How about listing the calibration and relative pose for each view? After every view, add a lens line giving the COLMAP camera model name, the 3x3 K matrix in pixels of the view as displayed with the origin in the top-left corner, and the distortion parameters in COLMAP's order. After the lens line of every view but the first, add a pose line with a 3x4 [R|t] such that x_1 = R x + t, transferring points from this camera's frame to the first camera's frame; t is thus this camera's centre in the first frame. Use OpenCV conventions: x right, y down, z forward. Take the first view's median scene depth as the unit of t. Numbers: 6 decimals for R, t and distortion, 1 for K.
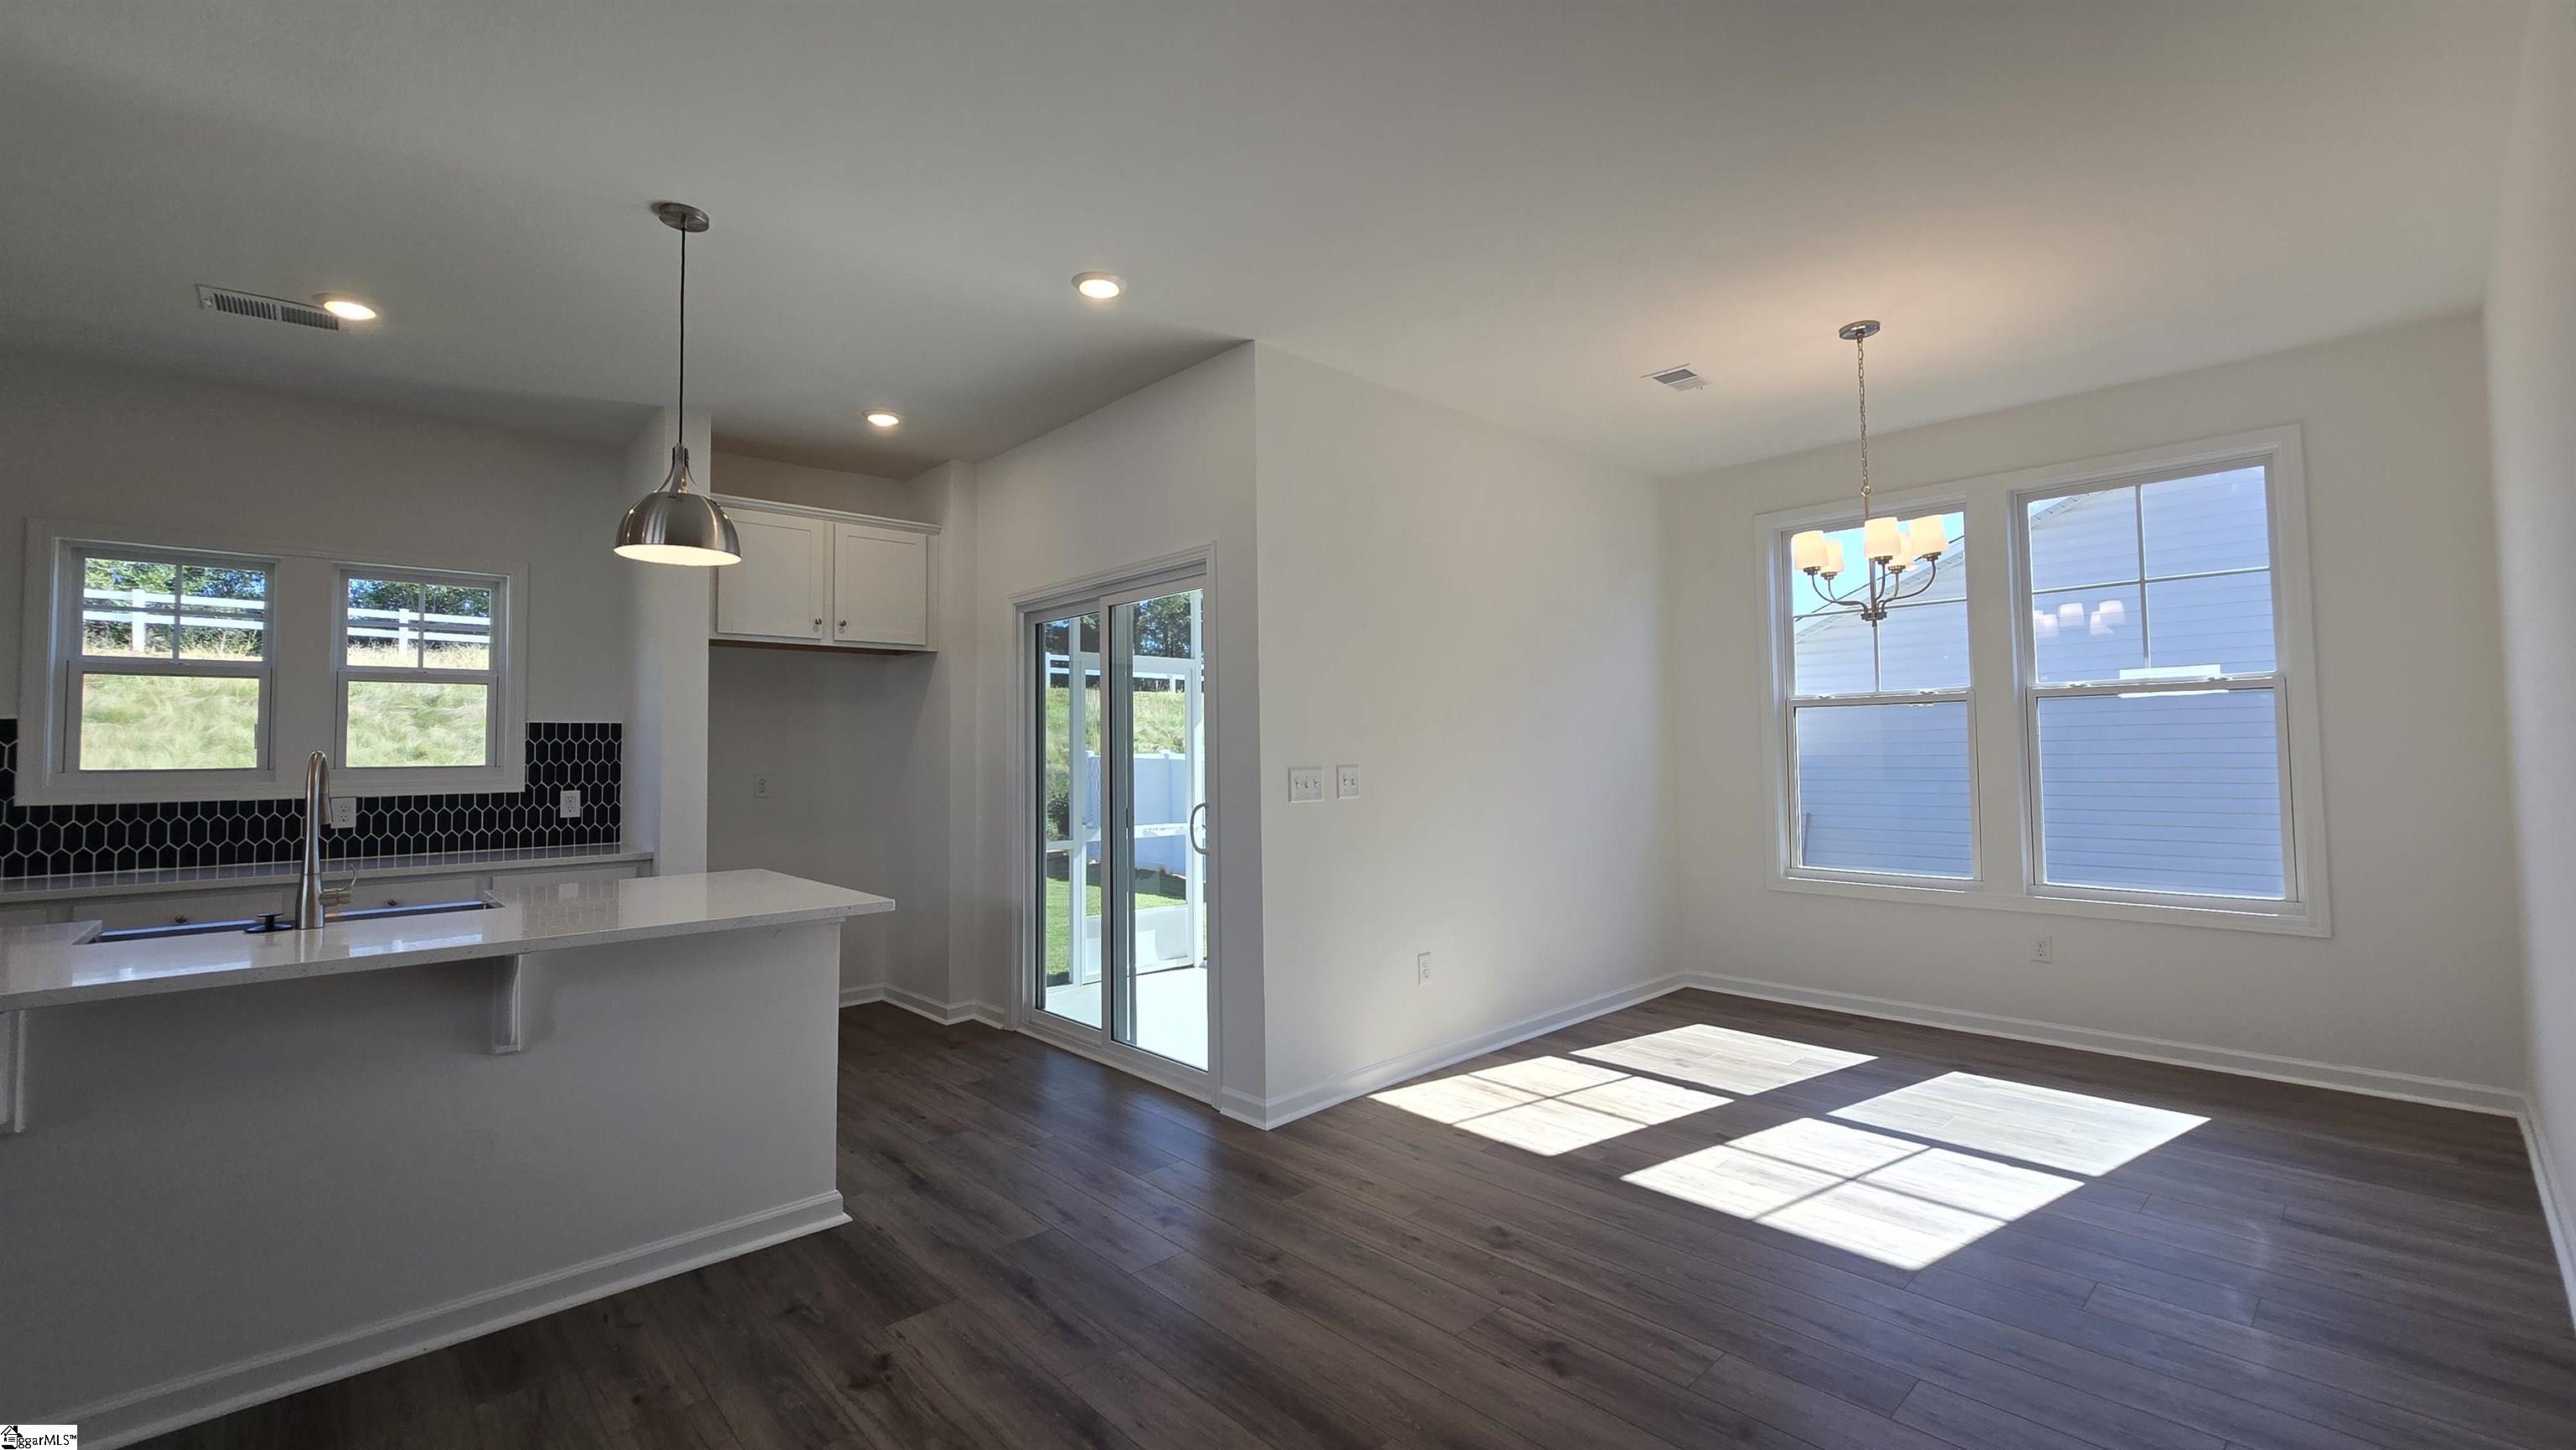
lens RADIAL K [[1049.4, 0, 1281.5], [0, 1049.4, 713.2], [0, 0, 1]] dist [-0.002972, 0.000025]
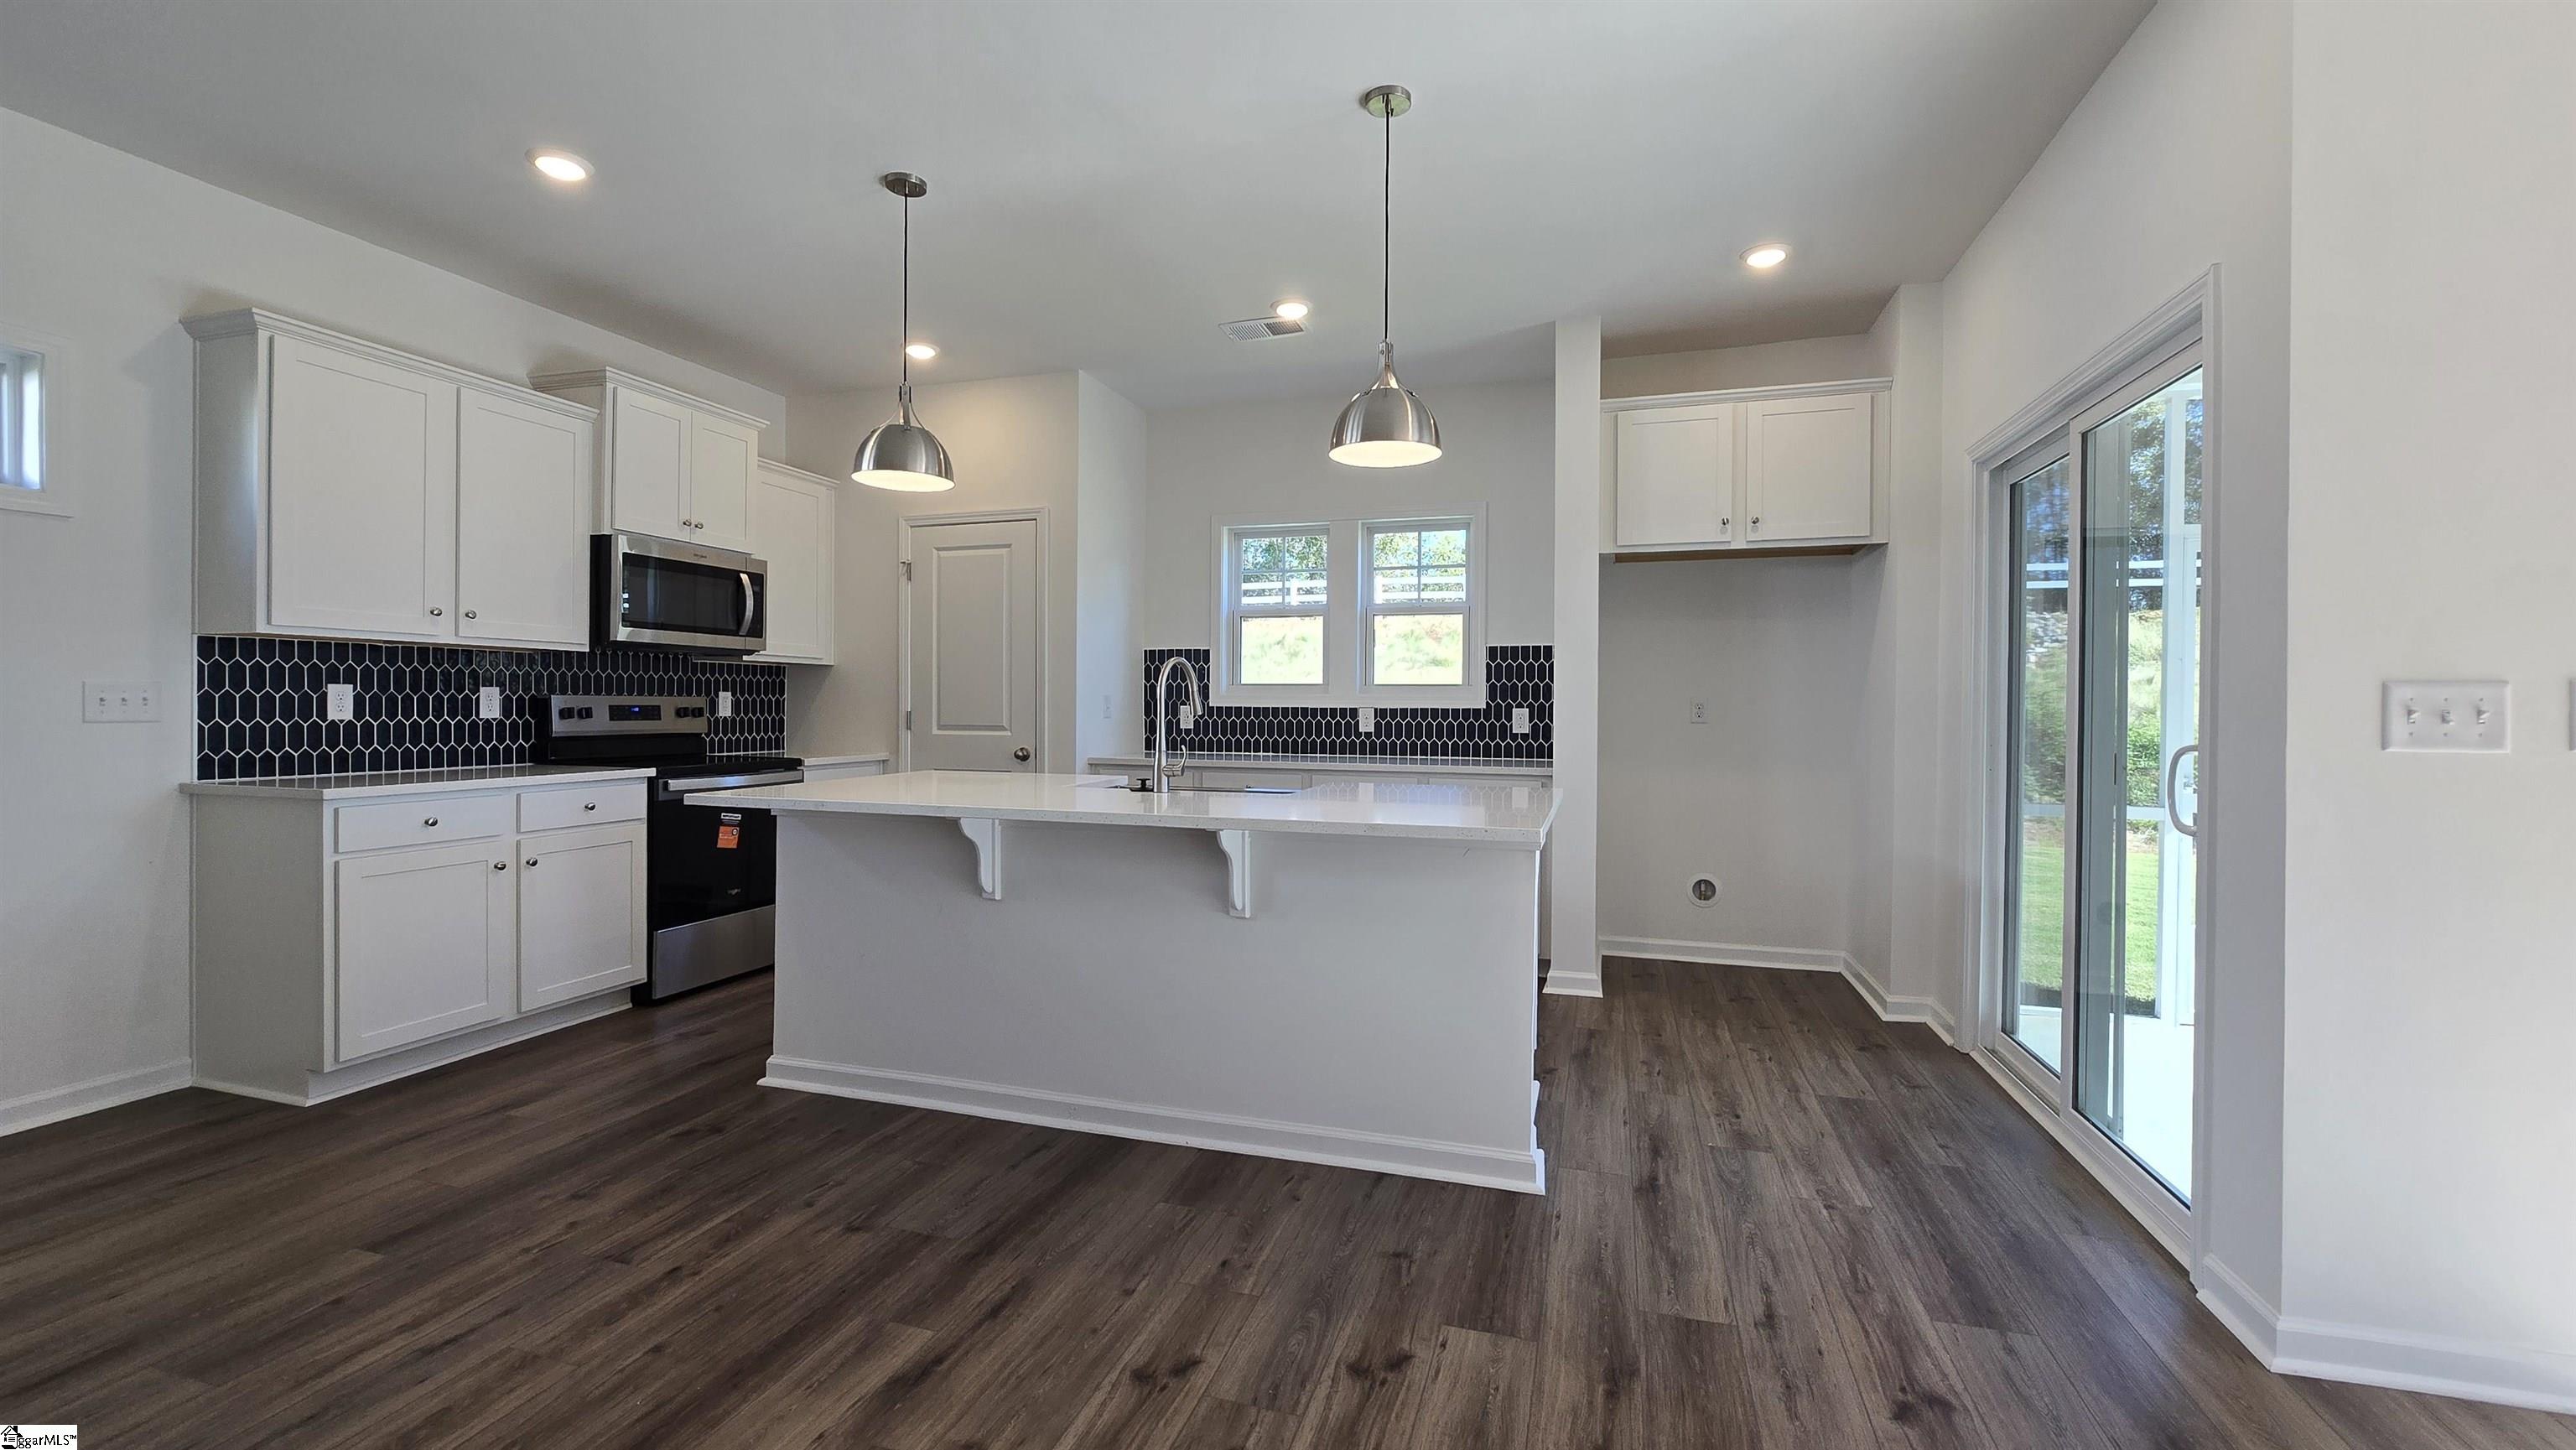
lens RADIAL K [[1049.4, 0, 1281.5], [0, 1049.4, 713.2], [0, 0, 1]] dist [-0.002972, 0.000025]
pose [[0.498236, 0.025257, -0.866673, 0.161924], [0.019928, 0.998978, 0.040569, 0.035270], [0.866812, -0.037483, 0.497224, 0.290744]]
